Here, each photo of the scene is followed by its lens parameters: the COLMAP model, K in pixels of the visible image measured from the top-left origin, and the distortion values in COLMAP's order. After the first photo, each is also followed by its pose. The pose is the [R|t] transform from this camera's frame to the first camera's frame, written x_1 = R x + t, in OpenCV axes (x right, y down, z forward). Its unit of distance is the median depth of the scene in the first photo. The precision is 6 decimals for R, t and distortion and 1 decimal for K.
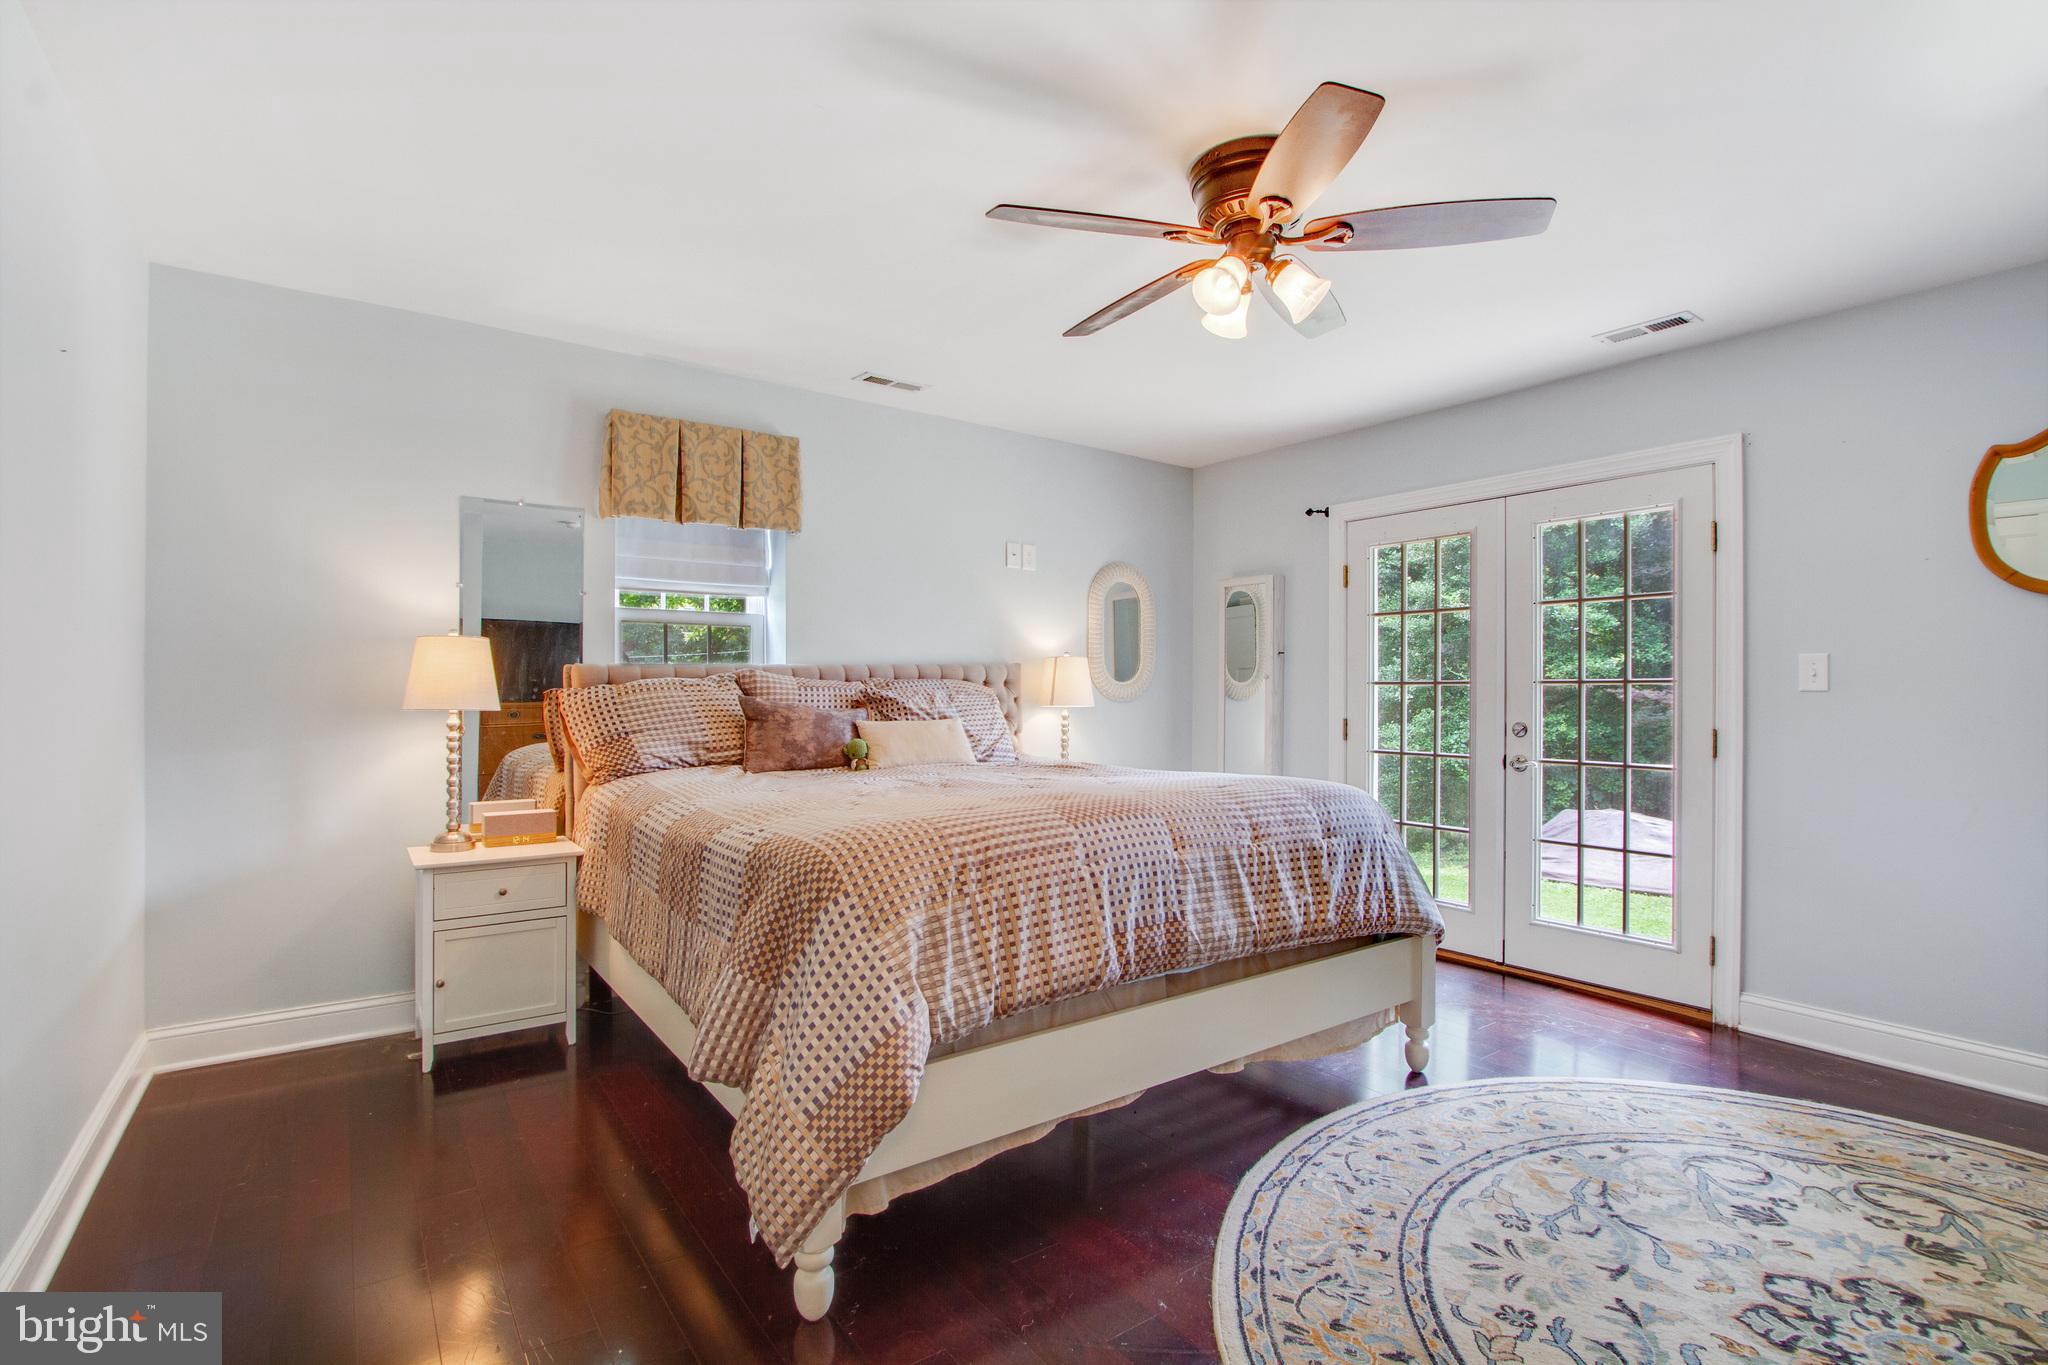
lens RADIAL K [[931.0, 0, 1026.9], [0, 931.0, 683.7], [0, 0, 1]] dist [-0.009622, 0.000804]
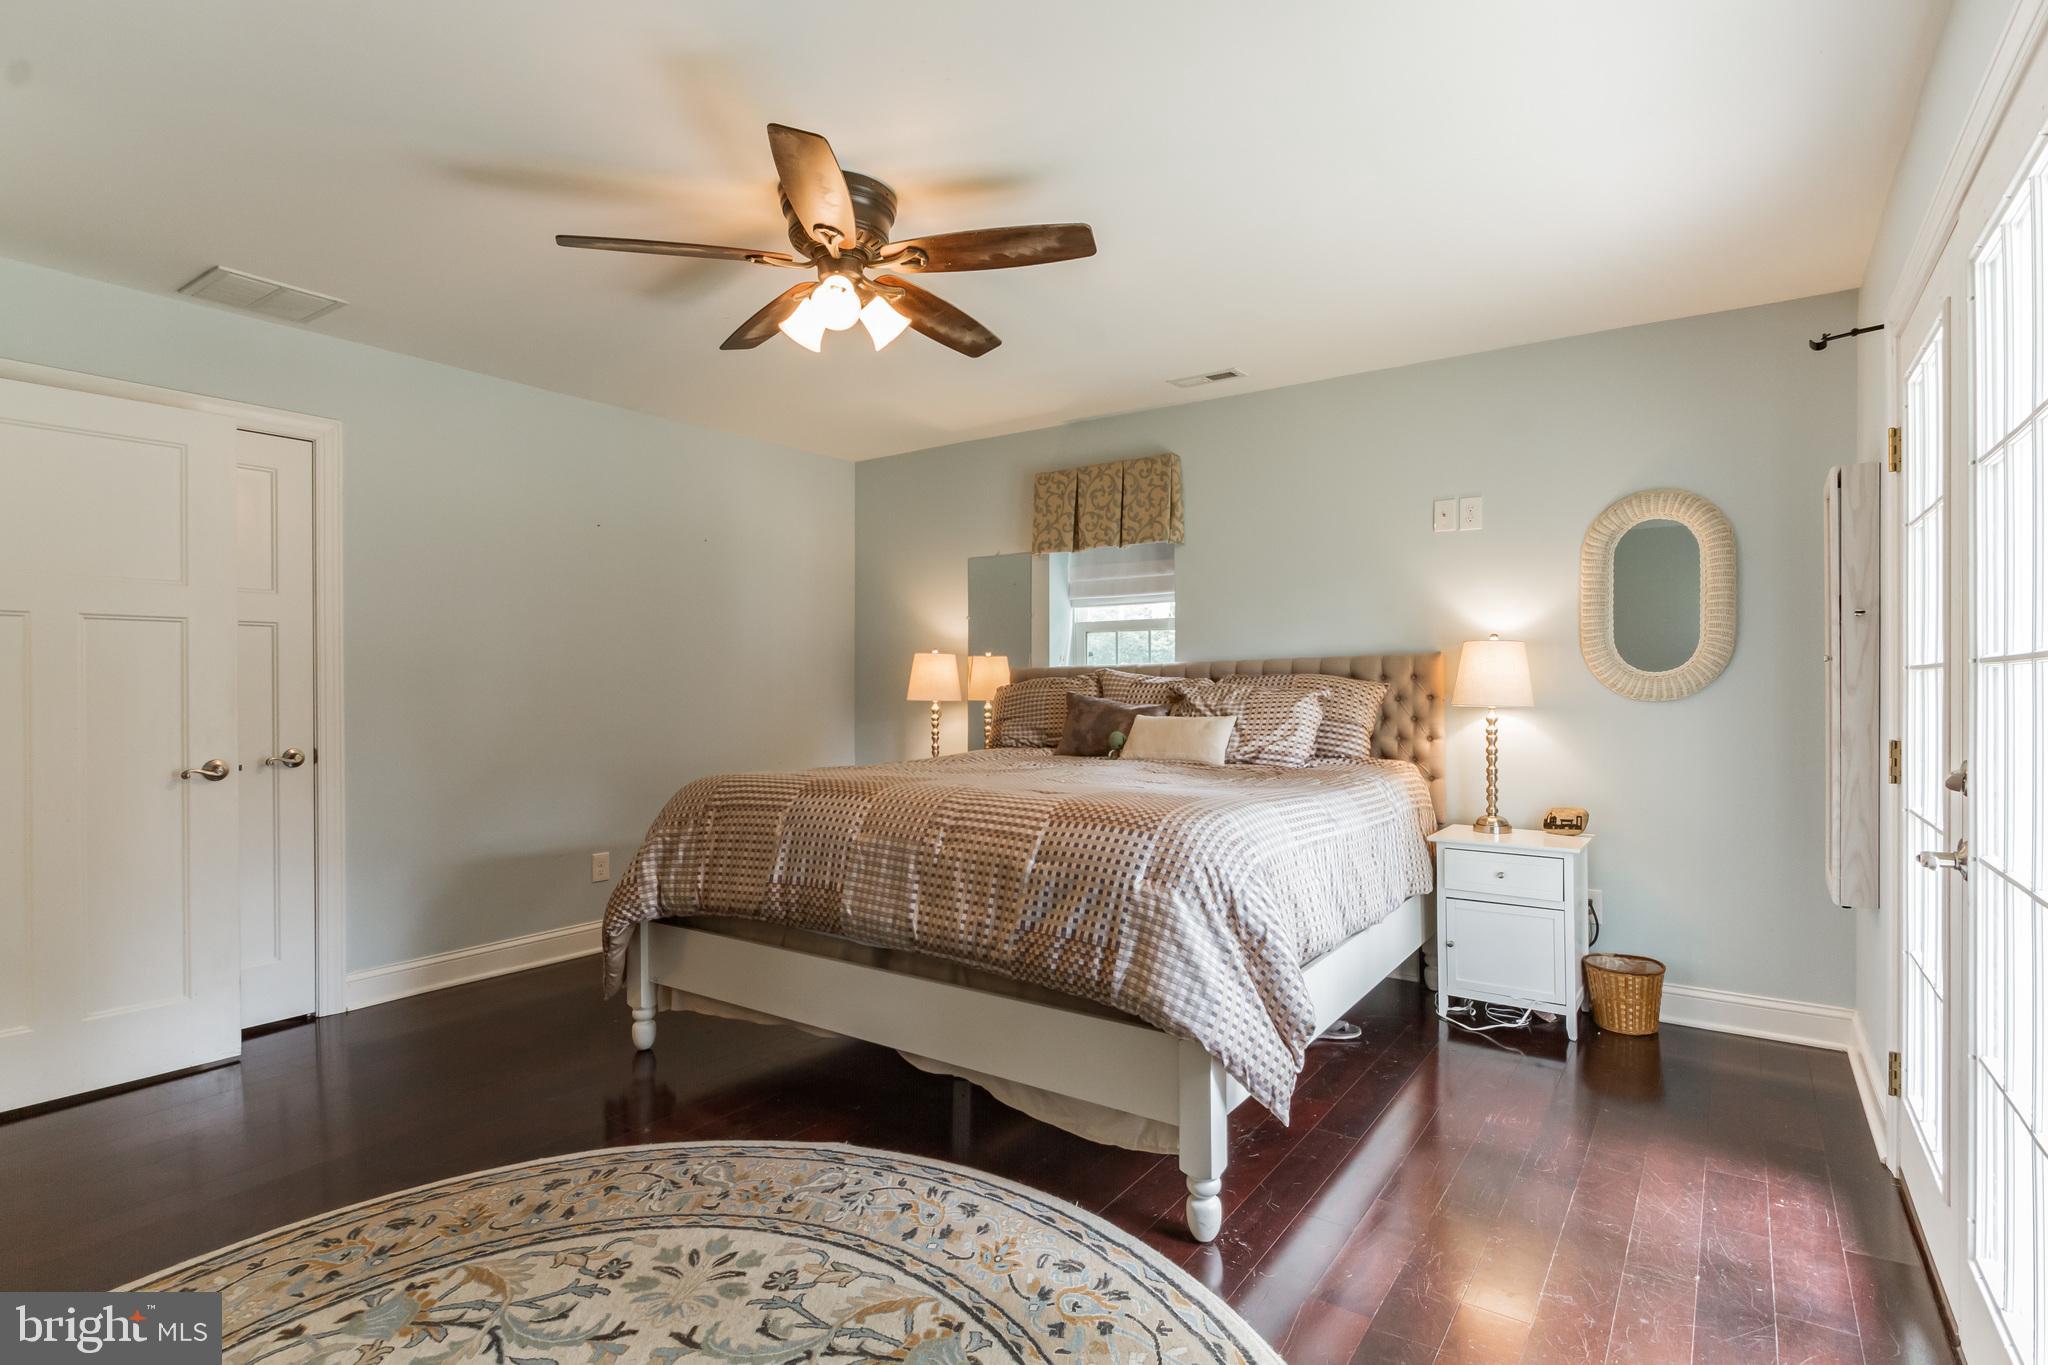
lens RADIAL K [[964.5, 0, 1028.5], [0, 964.5, 690.1], [0, 0, 1]] dist [0.003242, 0.000153]
pose [[0.353528, -0.002755, -0.935420, 1.196188], [0.006357, 0.999980, -0.000542, 0.015947], [0.935403, -0.005755, 0.353538, 0.727880]]
